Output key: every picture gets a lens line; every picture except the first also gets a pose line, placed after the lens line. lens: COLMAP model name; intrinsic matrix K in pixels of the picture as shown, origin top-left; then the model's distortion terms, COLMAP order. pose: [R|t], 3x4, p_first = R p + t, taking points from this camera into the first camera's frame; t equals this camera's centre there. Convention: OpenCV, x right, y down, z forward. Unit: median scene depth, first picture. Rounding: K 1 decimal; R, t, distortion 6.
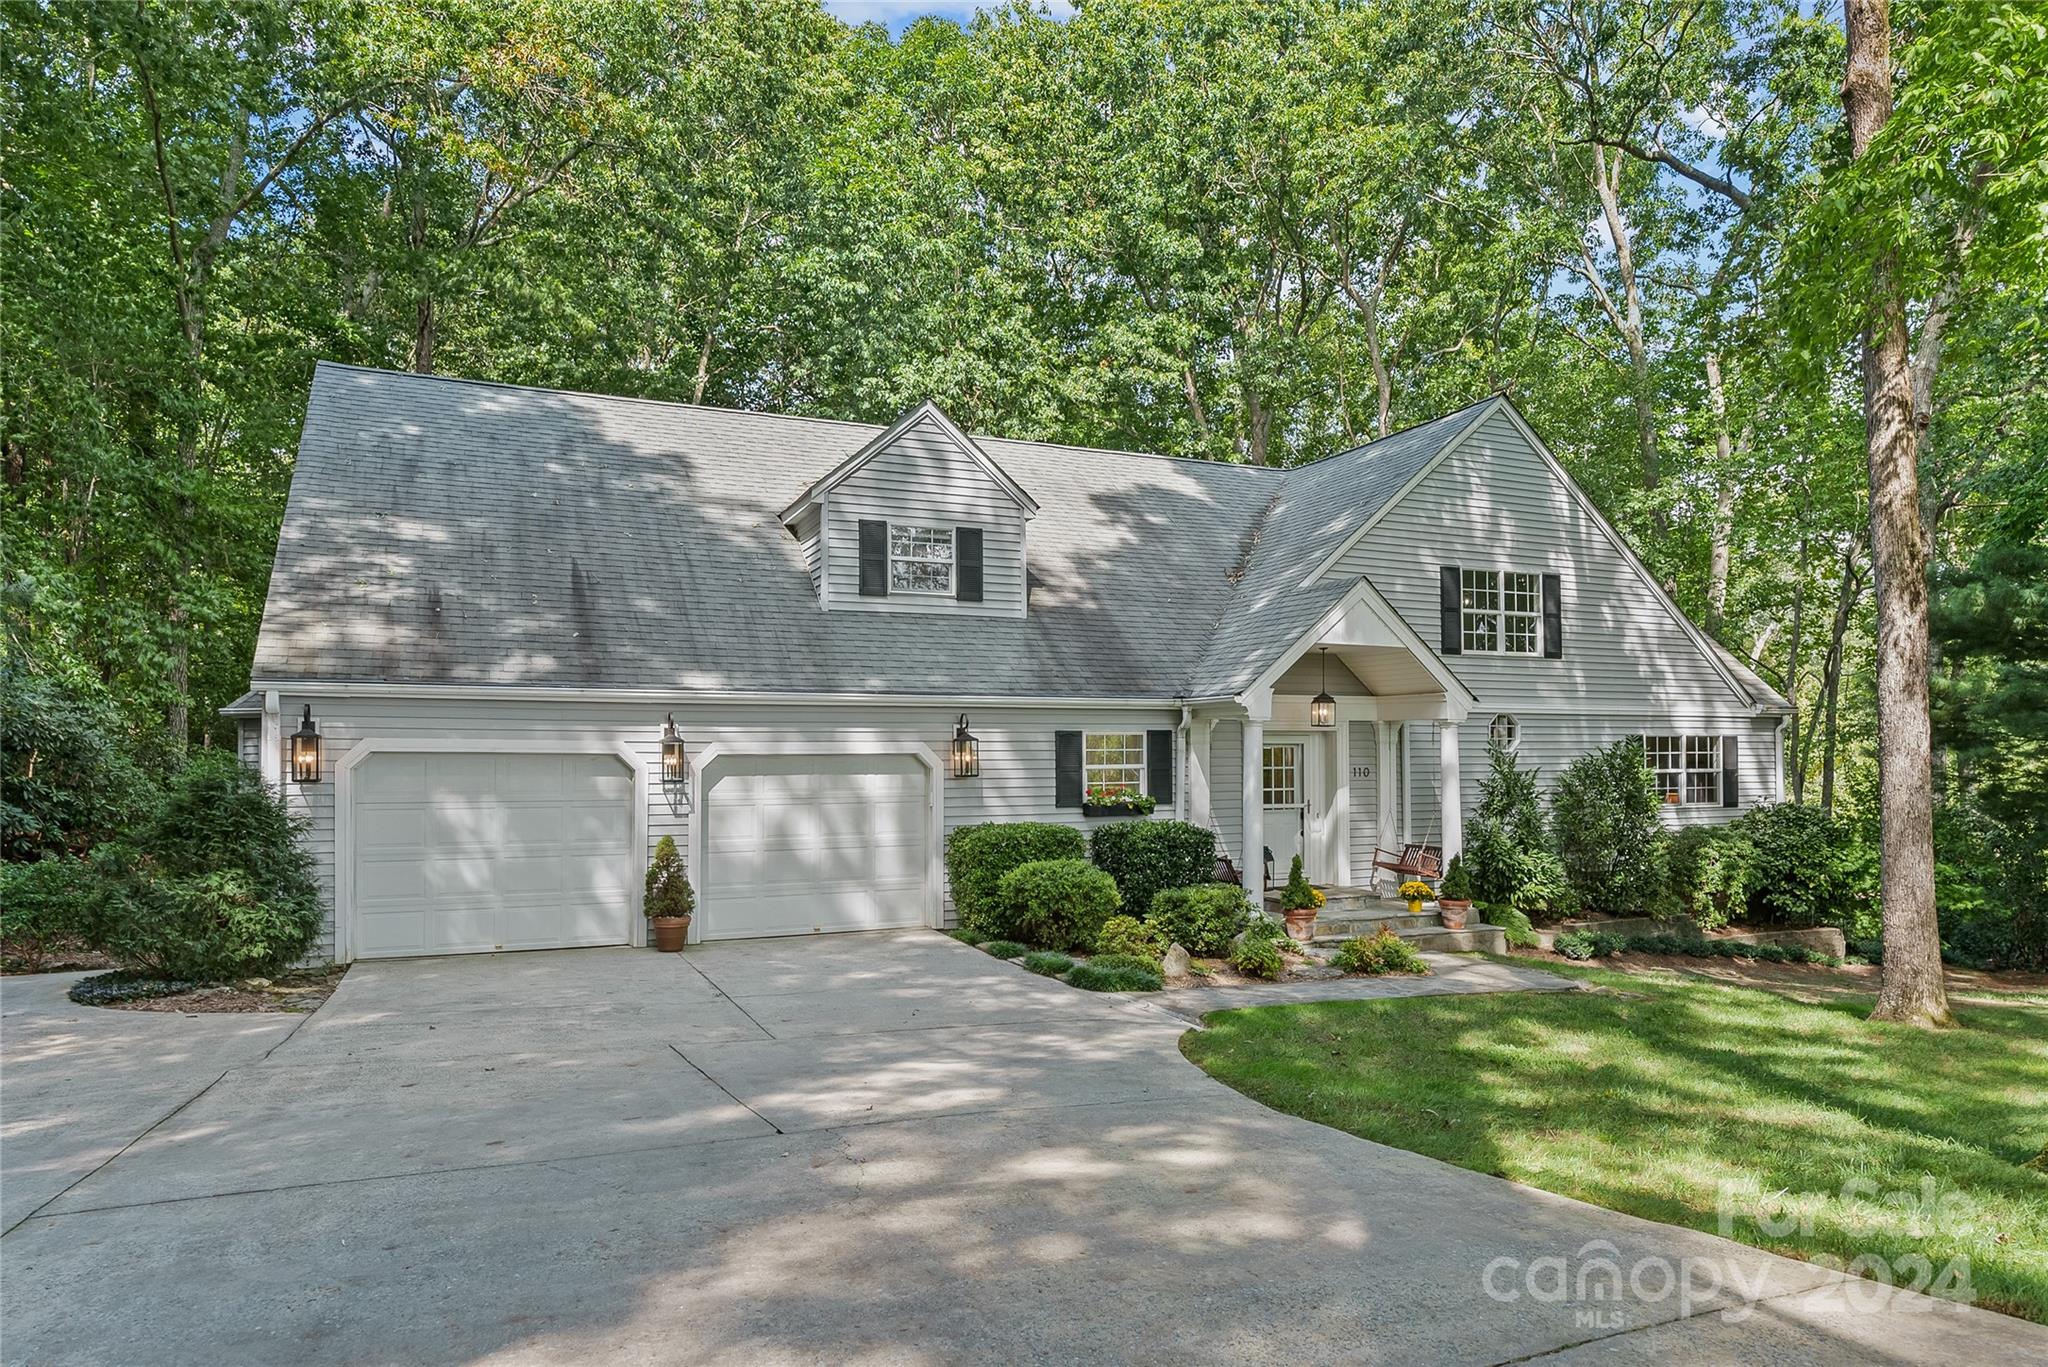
lens RADIAL K [[1224.6, 0, 1027.0], [0, 1224.6, 704.5], [0, 0, 1]] dist [0.001254, 0.000809]
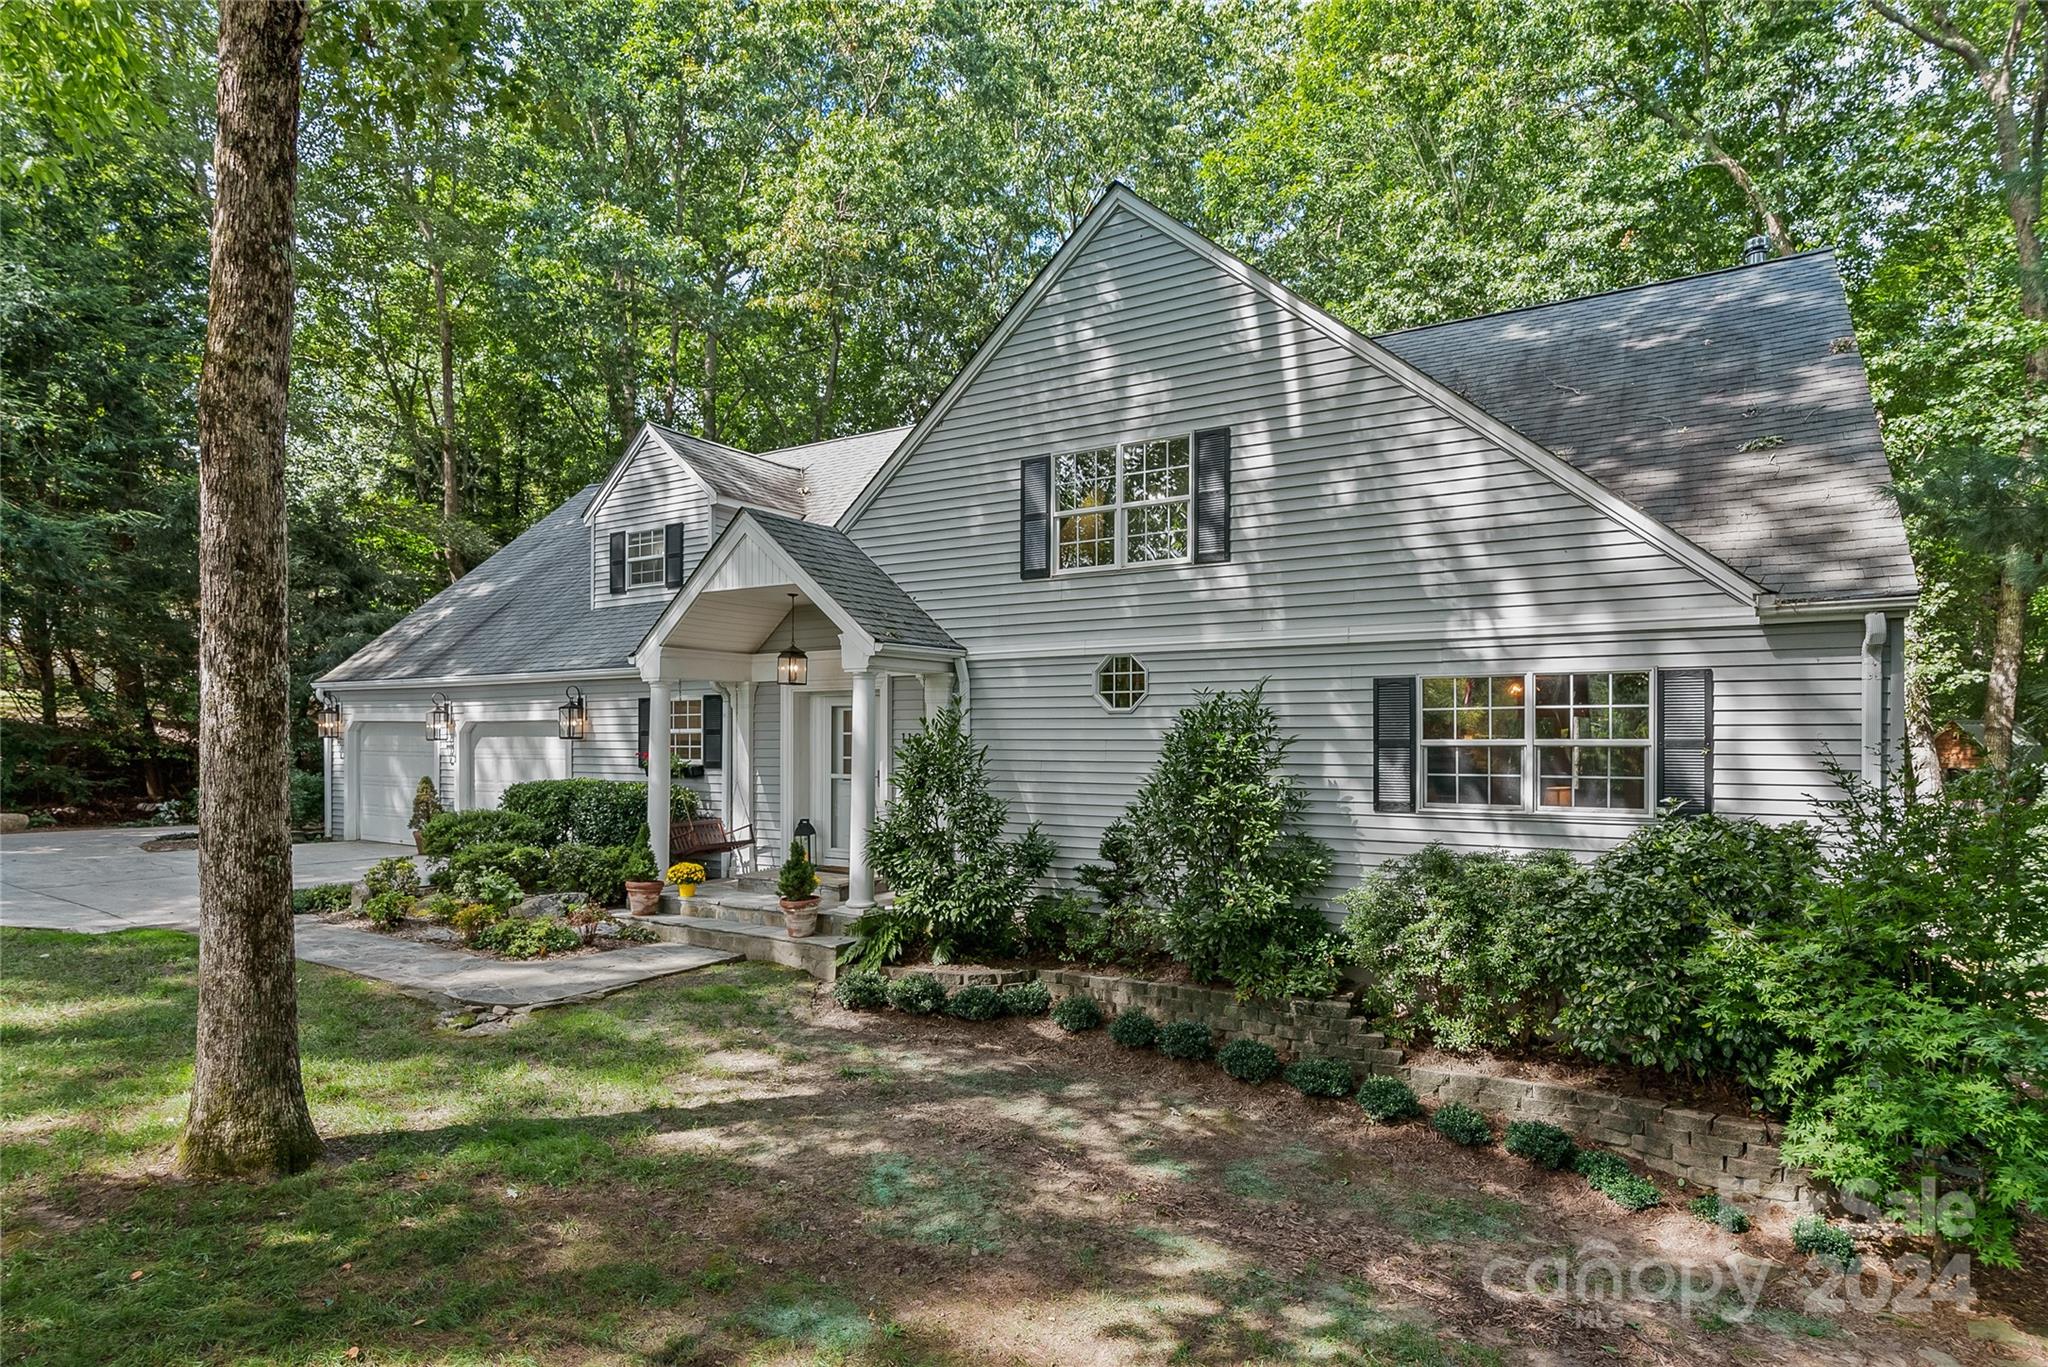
lens RADIAL K [[1039.7, 0, 1029.5], [0, 1039.7, 695.8], [0, 0, 1]] dist [-0.002181, -0.000257]
pose [[0.577802, -0.030205, -0.815618, 0.938406], [0.033082, 0.999360, -0.013574, 0.041224], [0.815506, -0.019139, 0.578431, 0.707493]]
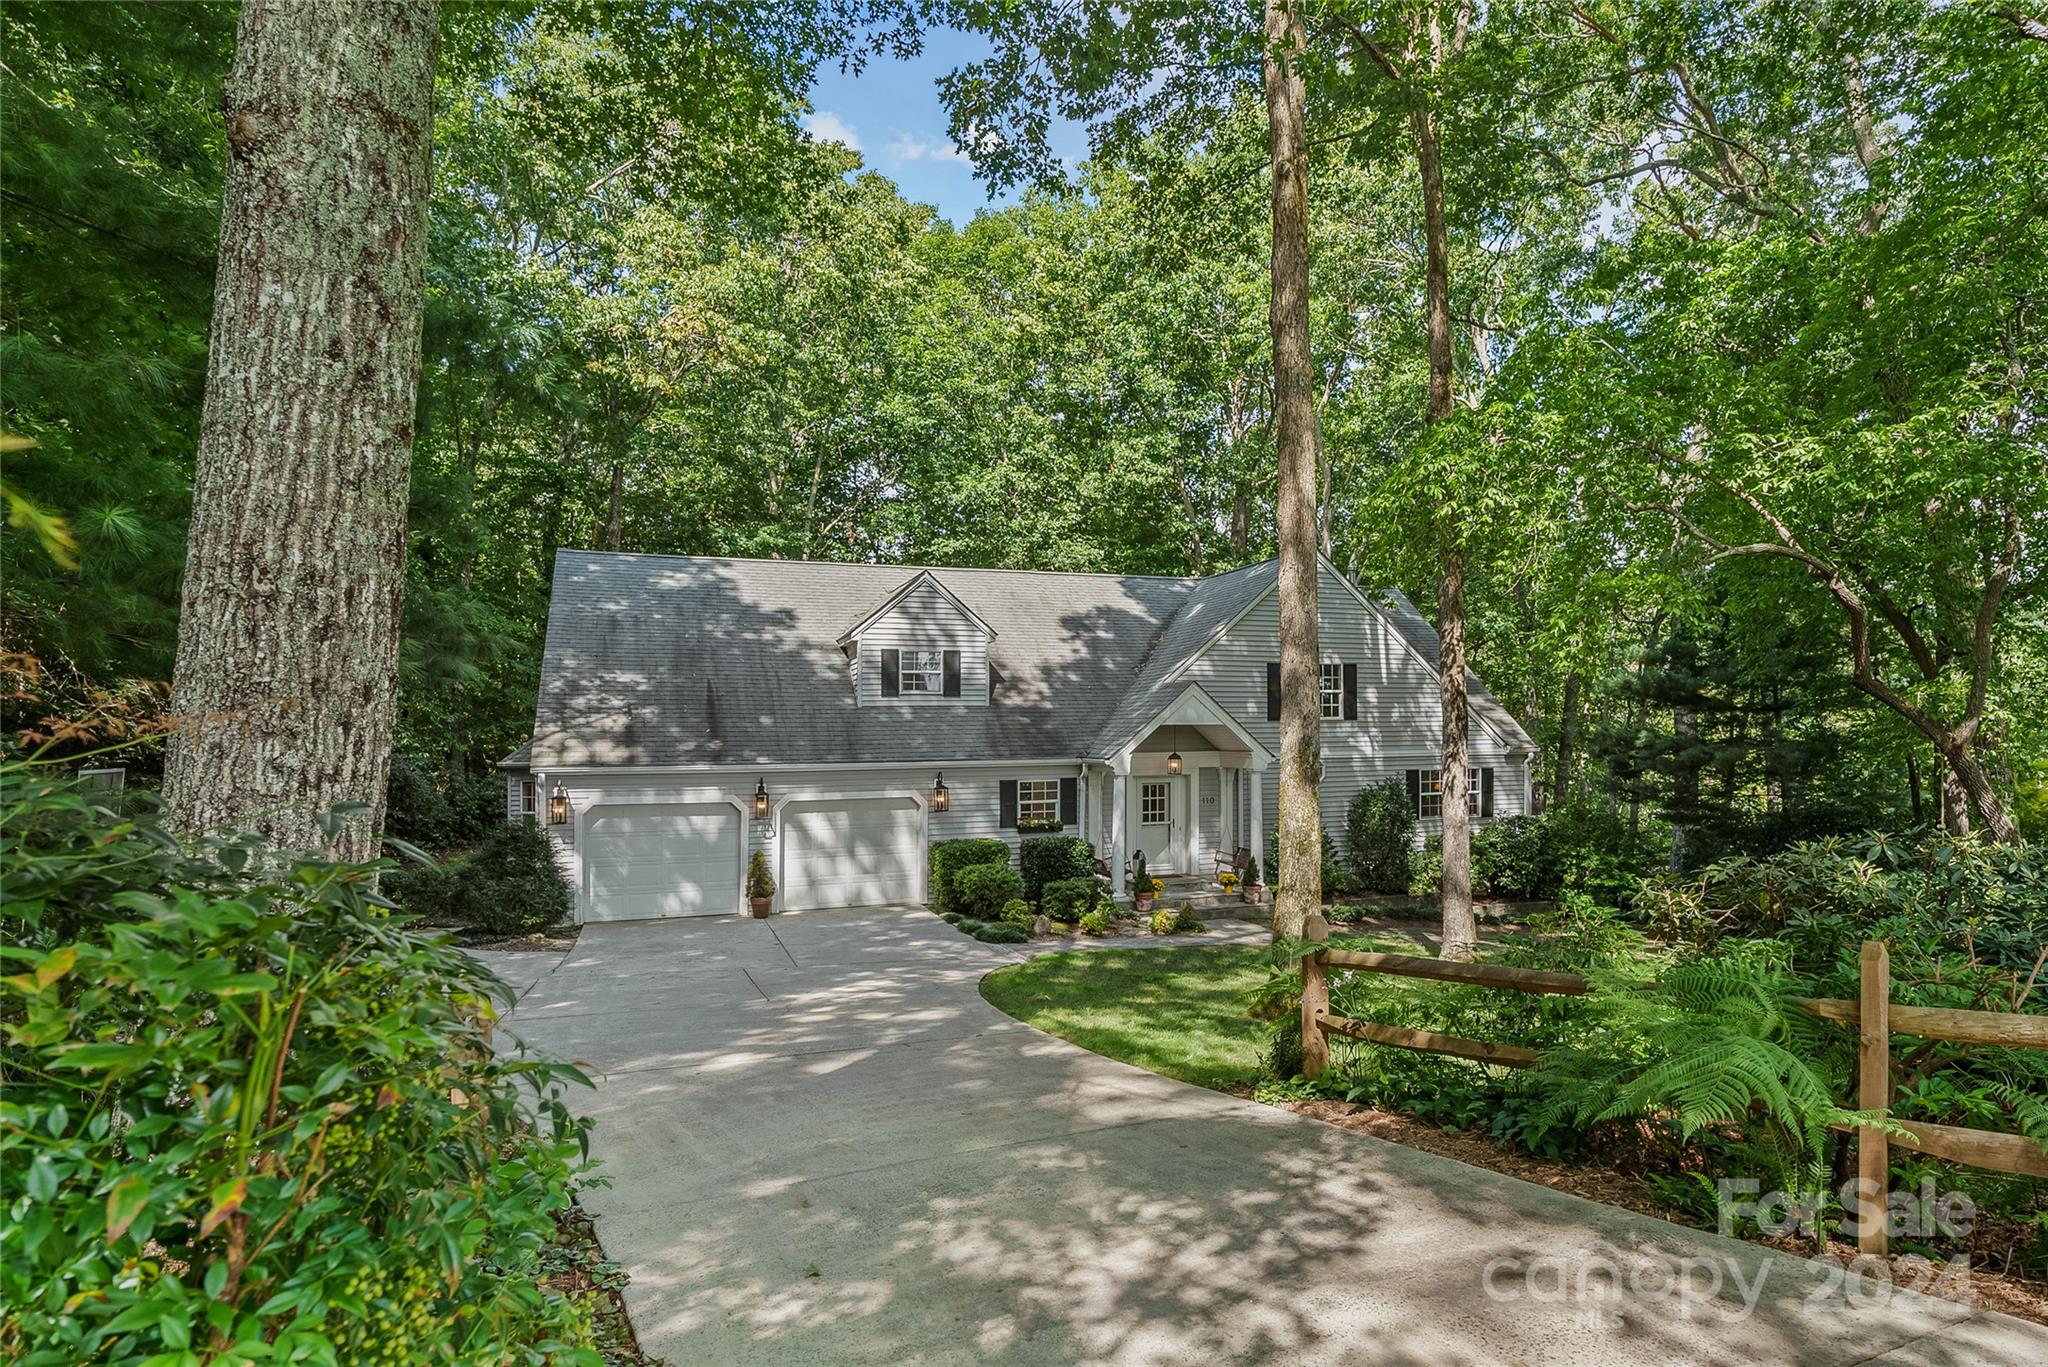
lens RADIAL K [[1021.5, 0, 1023.8], [0, 1021.5, 694.2], [0, 0, 1]] dist [-0.001979, -0.001231]
pose [[0.995615, -0.017148, -0.091965, 0.171080], [0.016746, 0.999847, -0.005146, -0.080393], [0.092039, 0.003583, 0.995749, -0.320403]]
